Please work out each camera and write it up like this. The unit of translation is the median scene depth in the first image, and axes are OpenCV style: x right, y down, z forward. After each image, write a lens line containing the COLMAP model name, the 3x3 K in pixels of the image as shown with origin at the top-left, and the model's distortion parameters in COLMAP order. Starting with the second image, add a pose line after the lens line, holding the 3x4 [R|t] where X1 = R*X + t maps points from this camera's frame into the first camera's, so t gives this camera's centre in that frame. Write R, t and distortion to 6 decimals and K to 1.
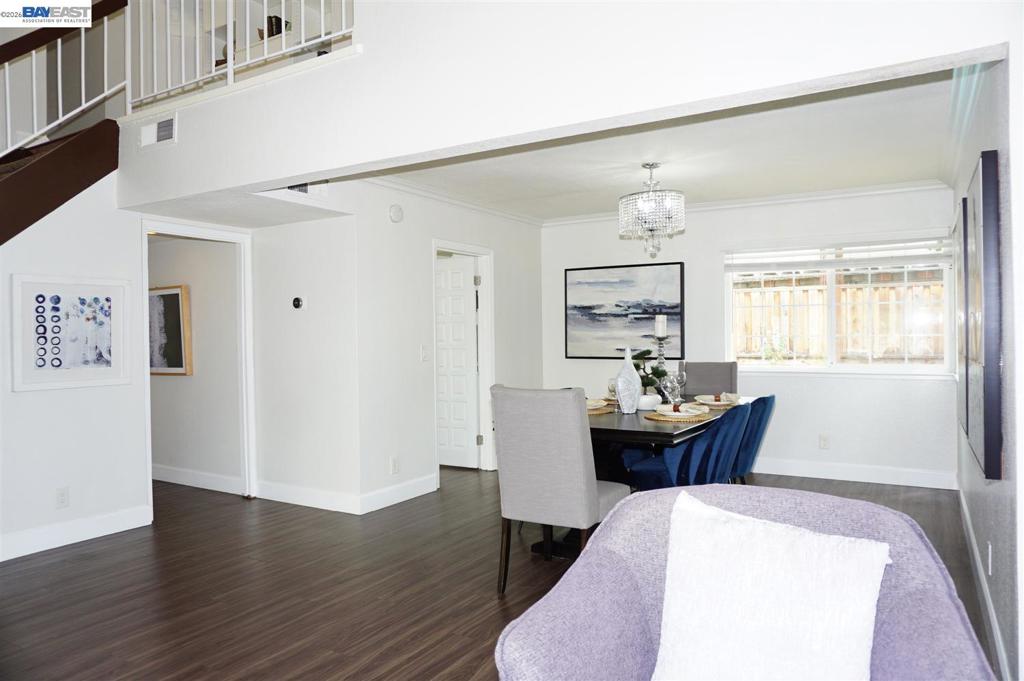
lens RADIAL K [[688.5, 0, 512.0], [0, 688.5, 340.5], [0, 0, 1]] dist [-0.051144, 0.048244]
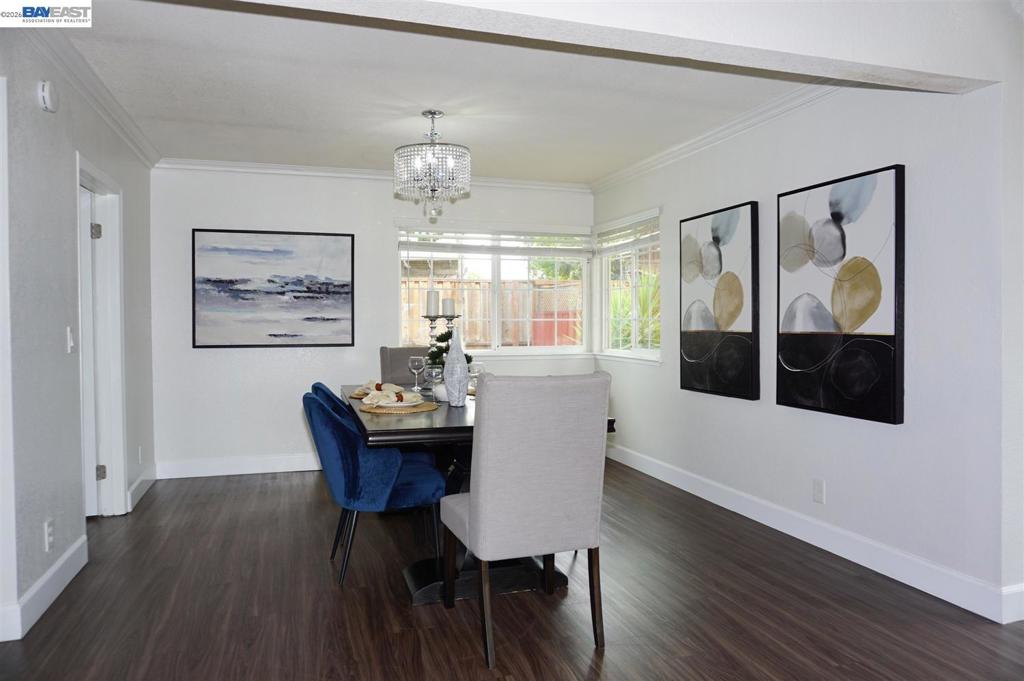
lens RADIAL K [[688.5, 0, 512.0], [0, 688.5, 340.5], [0, 0, 1]] dist [-0.051144, 0.048244]
pose [[0.657612, -0.010756, 0.753280, -0.279097], [0.003862, 0.999933, 0.010907, 0.012082], [-0.753347, -0.004264, 0.657609, 0.271995]]
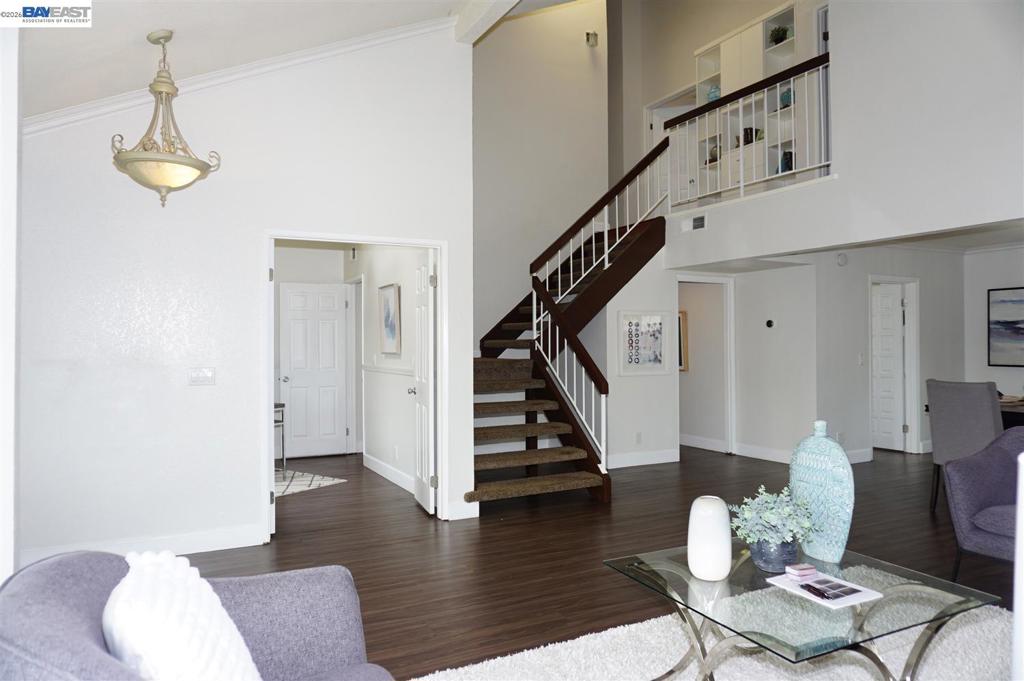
lens RADIAL K [[688.5, 0, 512.0], [0, 688.5, 340.5], [0, 0, 1]] dist [-0.051144, 0.048244]
pose [[0.855695, 0.004353, -0.517463, -0.019290], [-0.008502, 0.999948, -0.005648, -0.004255], [0.517411, 0.009233, 0.855687, -0.447231]]
